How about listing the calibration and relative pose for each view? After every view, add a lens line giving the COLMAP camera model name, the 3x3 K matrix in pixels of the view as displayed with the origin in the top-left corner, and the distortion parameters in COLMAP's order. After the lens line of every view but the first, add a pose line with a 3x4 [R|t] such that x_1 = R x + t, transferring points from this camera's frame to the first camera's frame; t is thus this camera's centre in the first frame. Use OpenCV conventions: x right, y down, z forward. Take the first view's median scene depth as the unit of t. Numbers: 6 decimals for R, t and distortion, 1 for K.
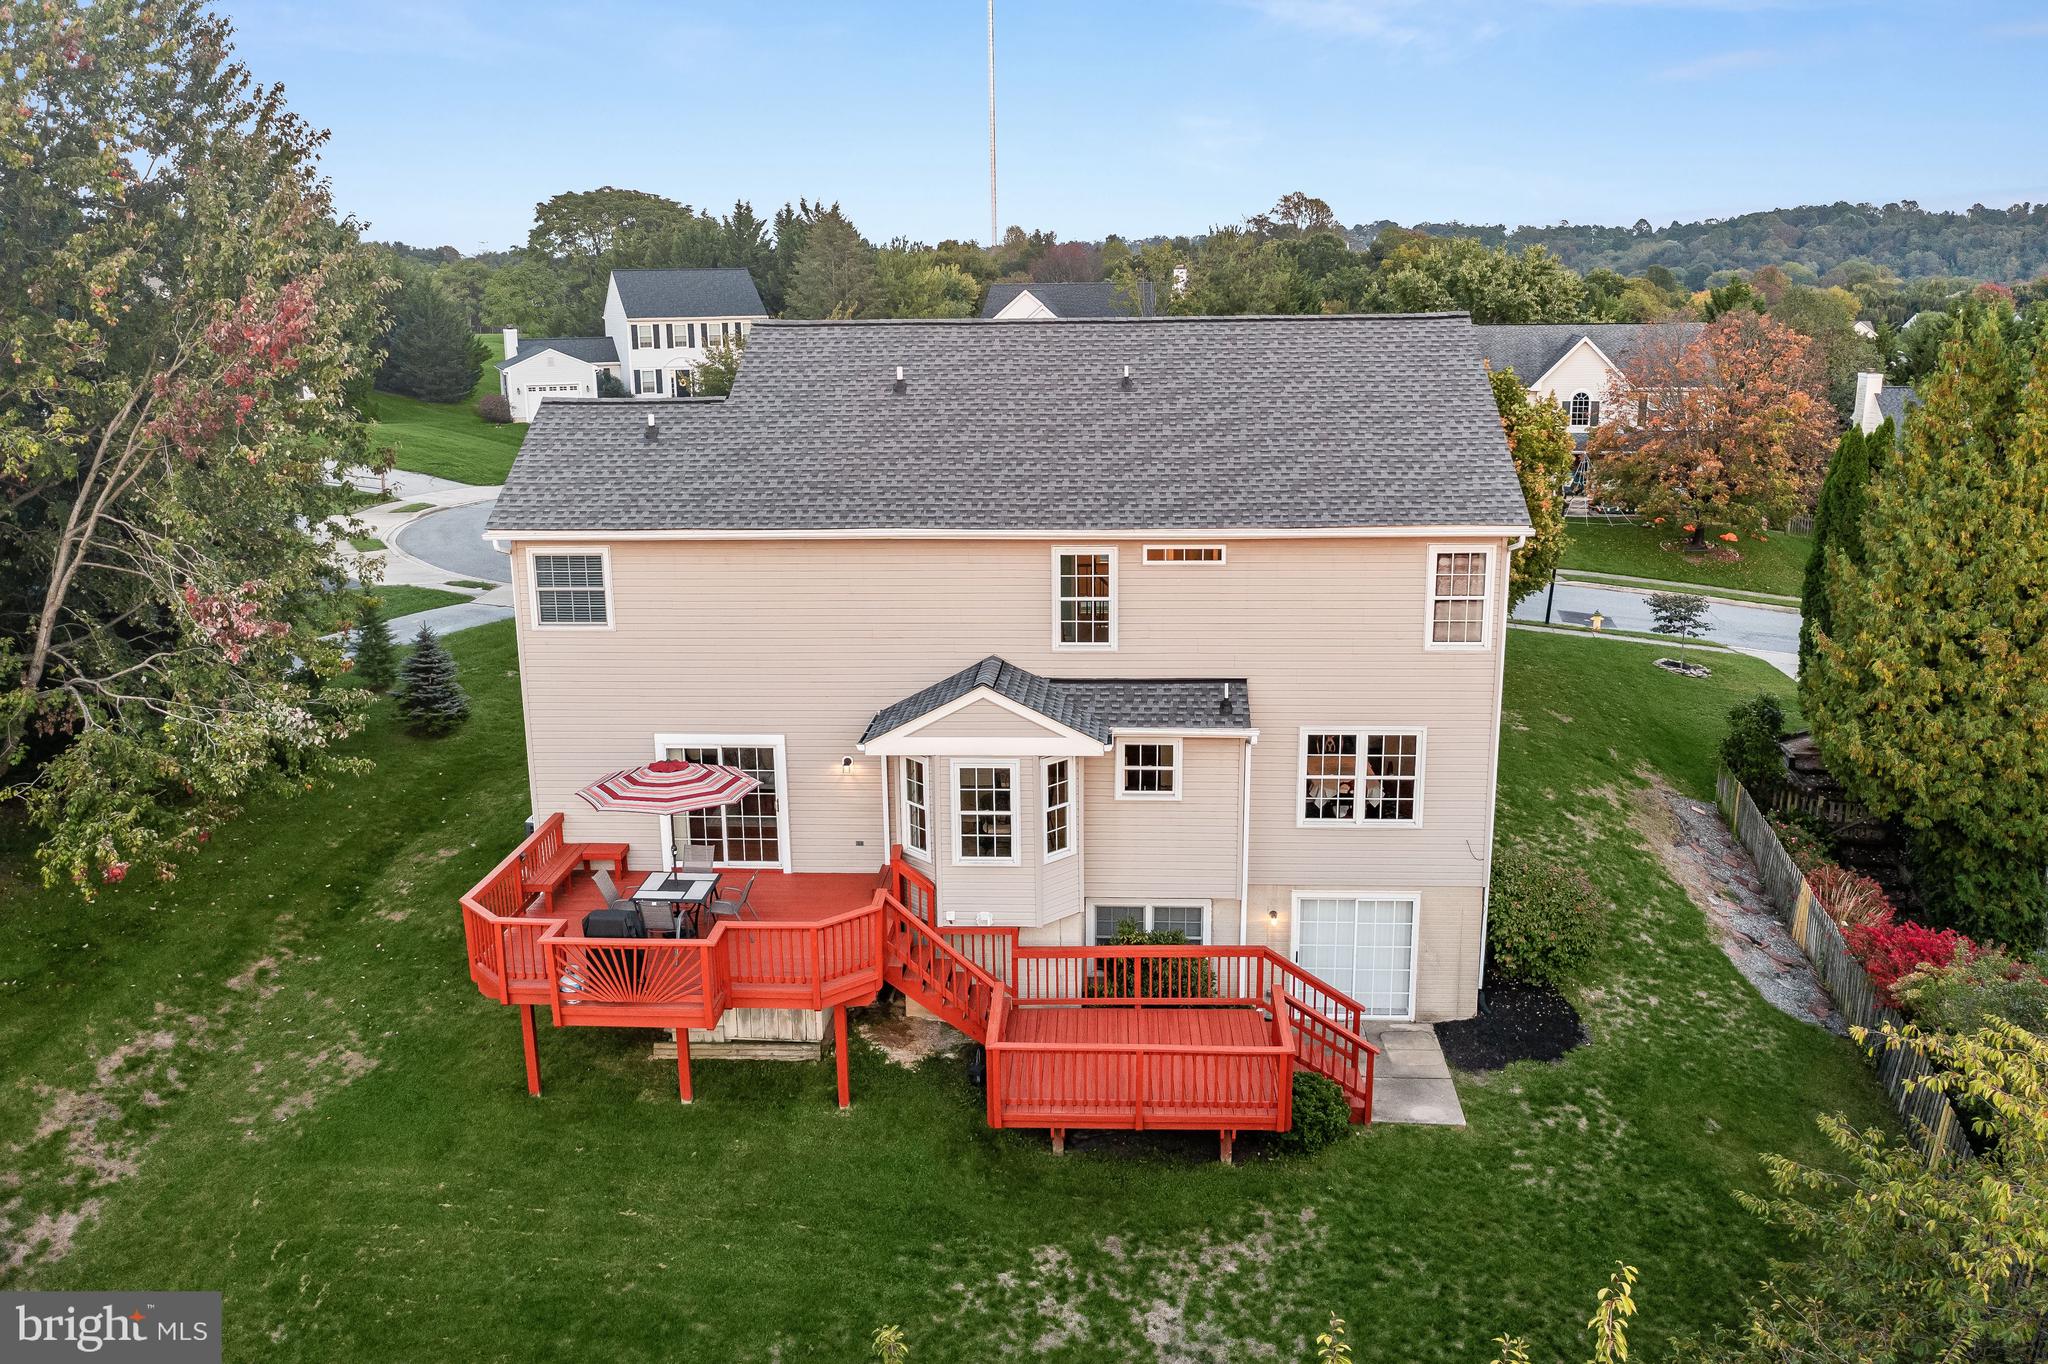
lens RADIAL K [[1630.2, 0, 1016.1], [0, 1630.2, 678.2], [0, 0, 1]] dist [-0.017362, -0.002553]
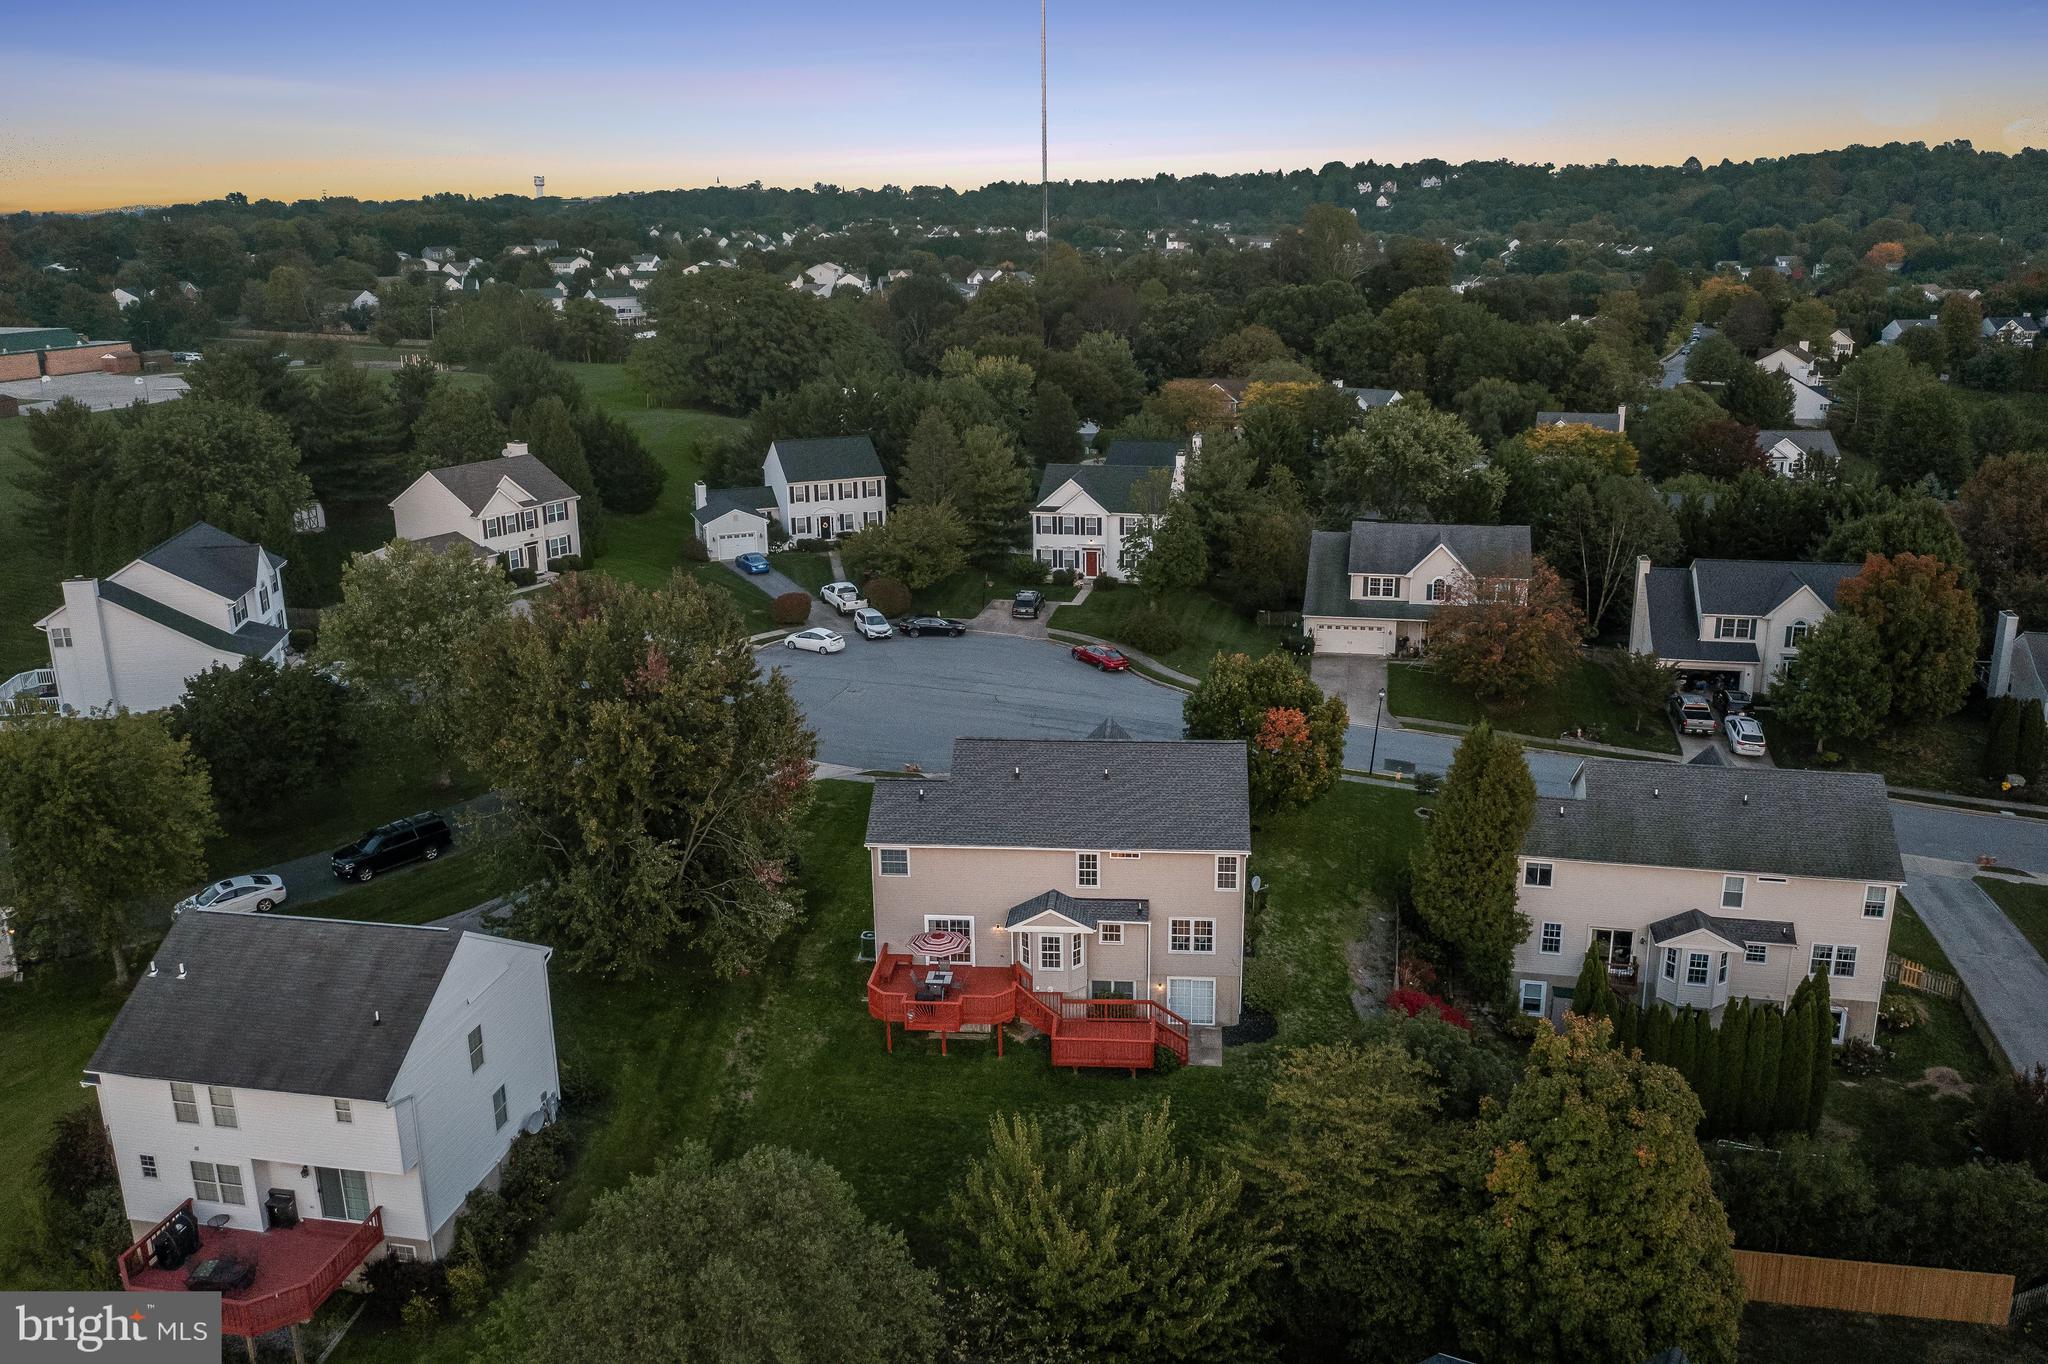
lens RADIAL K [[1624.2, 0, 1015.2], [0, 1624.2, 676.2], [0, 0, 1]] dist [-0.015343, -0.005395]
pose [[0.999557, 0.005848, -0.029192, -0.001388], [-0.004541, 0.998993, 0.044629, -0.493916], [0.029423, -0.044477, 0.998577, -1.682385]]
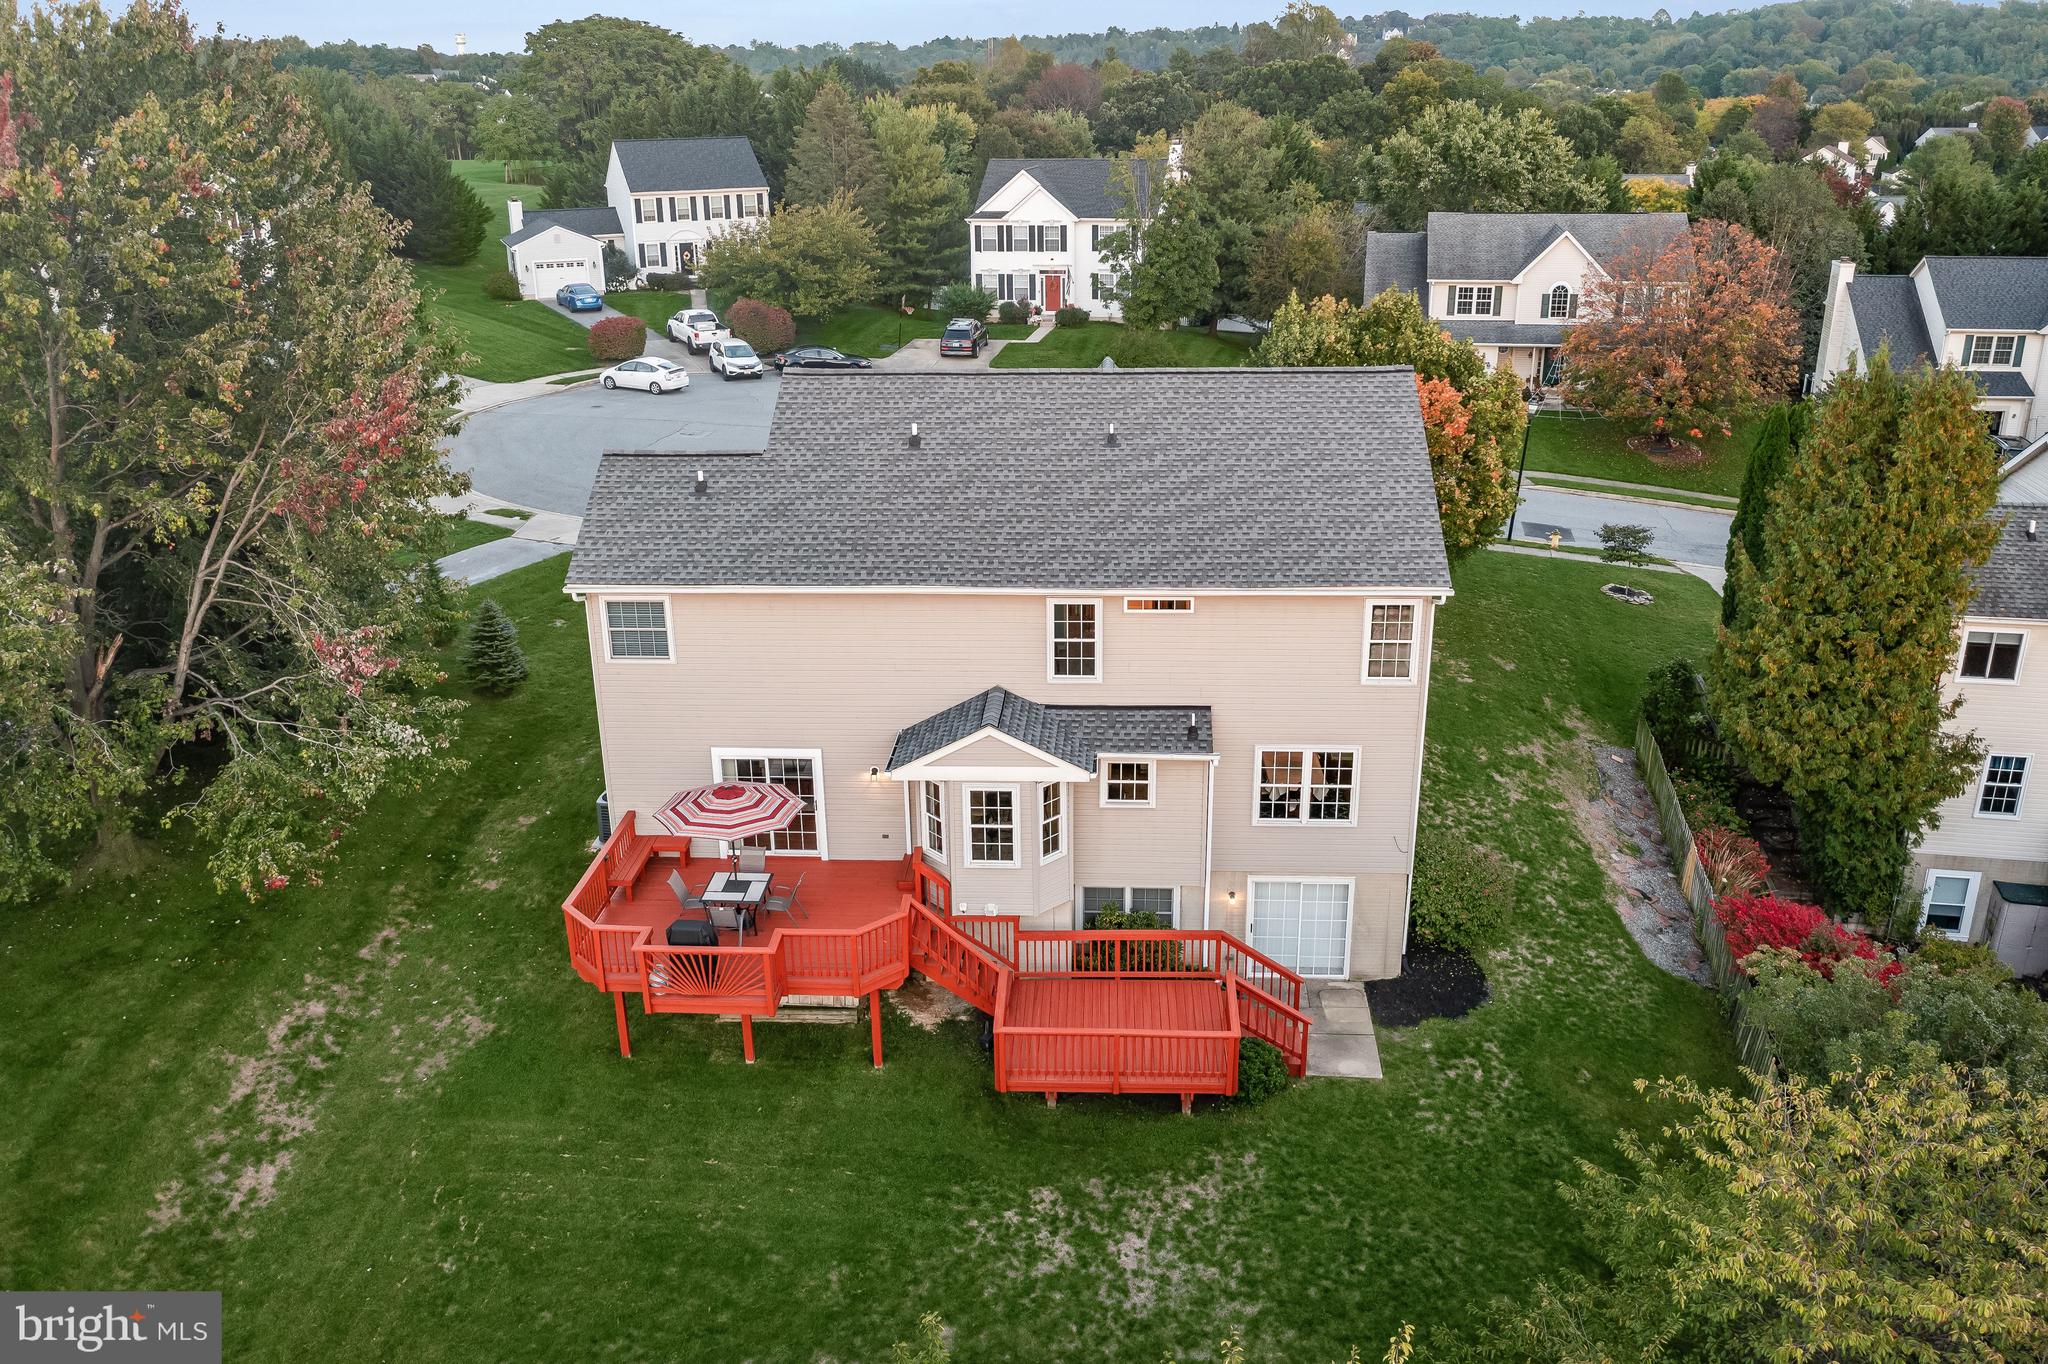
lens RADIAL K [[1630.2, 0, 1016.1], [0, 1630.2, 678.2], [0, 0, 1]] dist [-0.017362, -0.002553]
pose [[0.999996, -0.002582, 0.001139, -0.001716], [0.002431, 0.993070, 0.117501, -0.163346], [-0.001435, -0.117498, 0.993072, -0.179947]]
